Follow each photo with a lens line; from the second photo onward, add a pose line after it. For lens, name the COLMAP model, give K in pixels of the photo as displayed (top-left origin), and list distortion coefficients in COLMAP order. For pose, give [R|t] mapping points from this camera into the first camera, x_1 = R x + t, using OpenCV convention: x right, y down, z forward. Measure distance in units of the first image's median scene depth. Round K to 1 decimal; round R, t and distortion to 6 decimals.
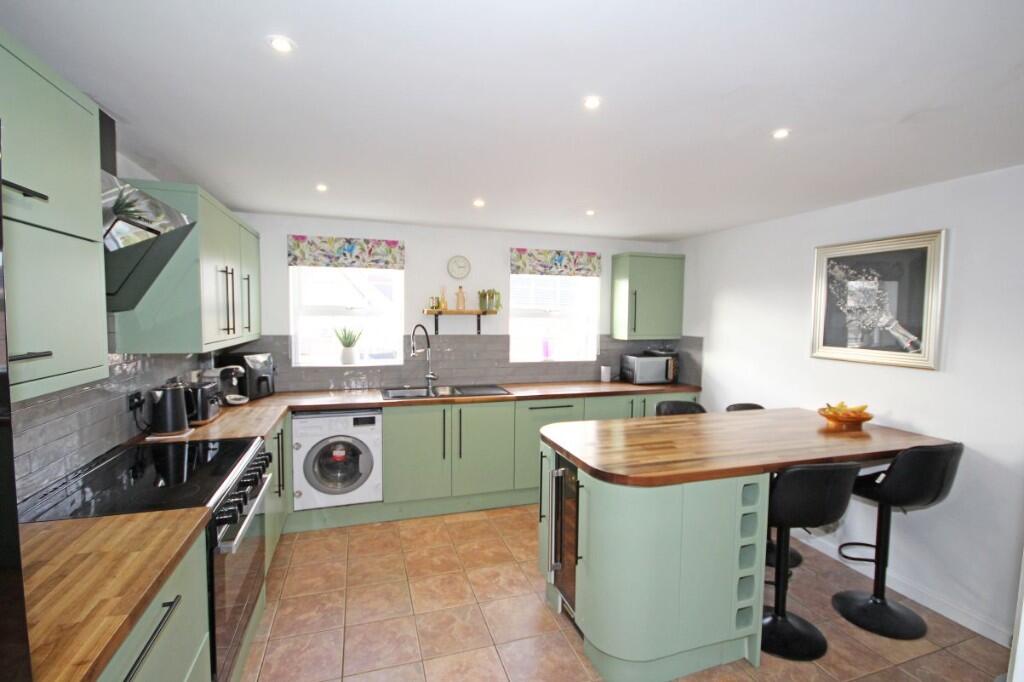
lens RADIAL K [[474.7, 0, 511.8], [0, 474.7, 342.2], [0, 0, 1]] dist [-0.000934, -0.001132]
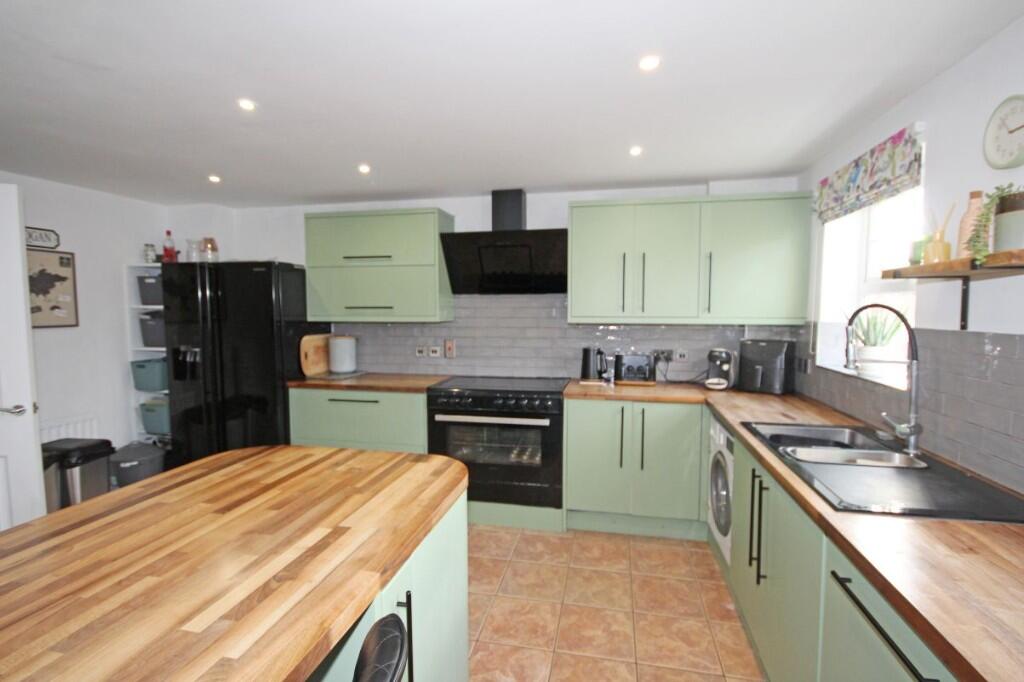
lens RADIAL K [[474.7, 0, 511.5], [0, 474.7, 343.0], [0, 0, 1]] dist [-0.000934, -0.001132]
pose [[-0.491821, 0.051655, -0.869163, 0.372410], [-0.056159, 0.994278, 0.090869, -0.021083], [0.868884, 0.093502, -0.486106, 0.901206]]
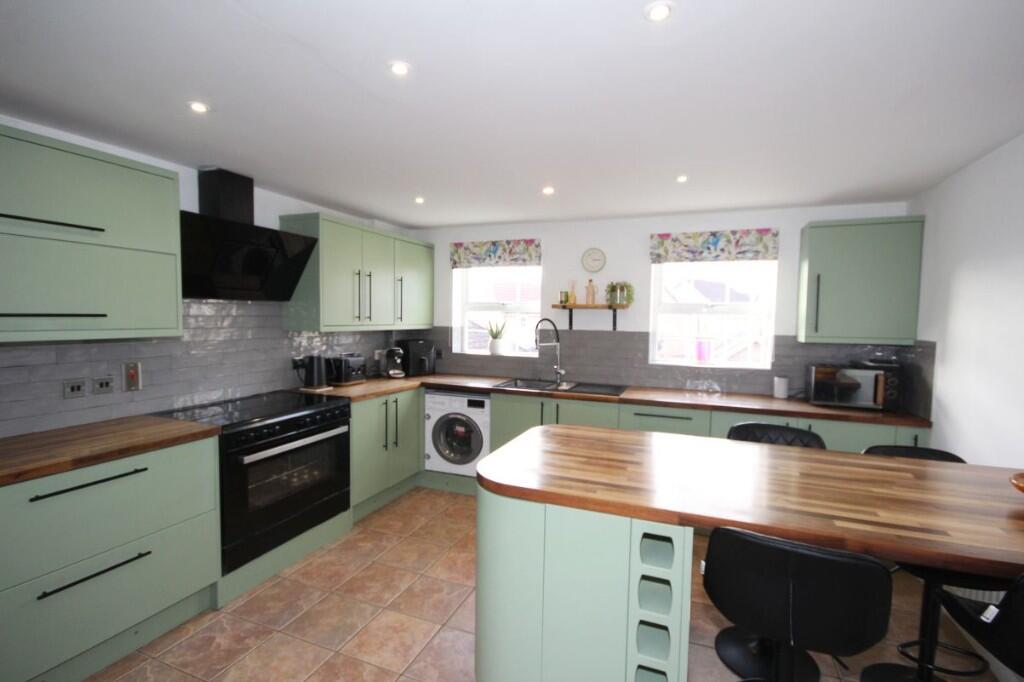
lens RADIAL K [[474.7, 0, 514.0], [0, 474.7, 342.0], [0, 0, 1]] dist [-0.000934, -0.001132]
pose [[0.770061, 0.036777, -0.636909, 0.397829], [-0.045532, 0.998959, 0.002633, 0.013282], [0.636343, 0.026972, 0.770935, 0.166934]]
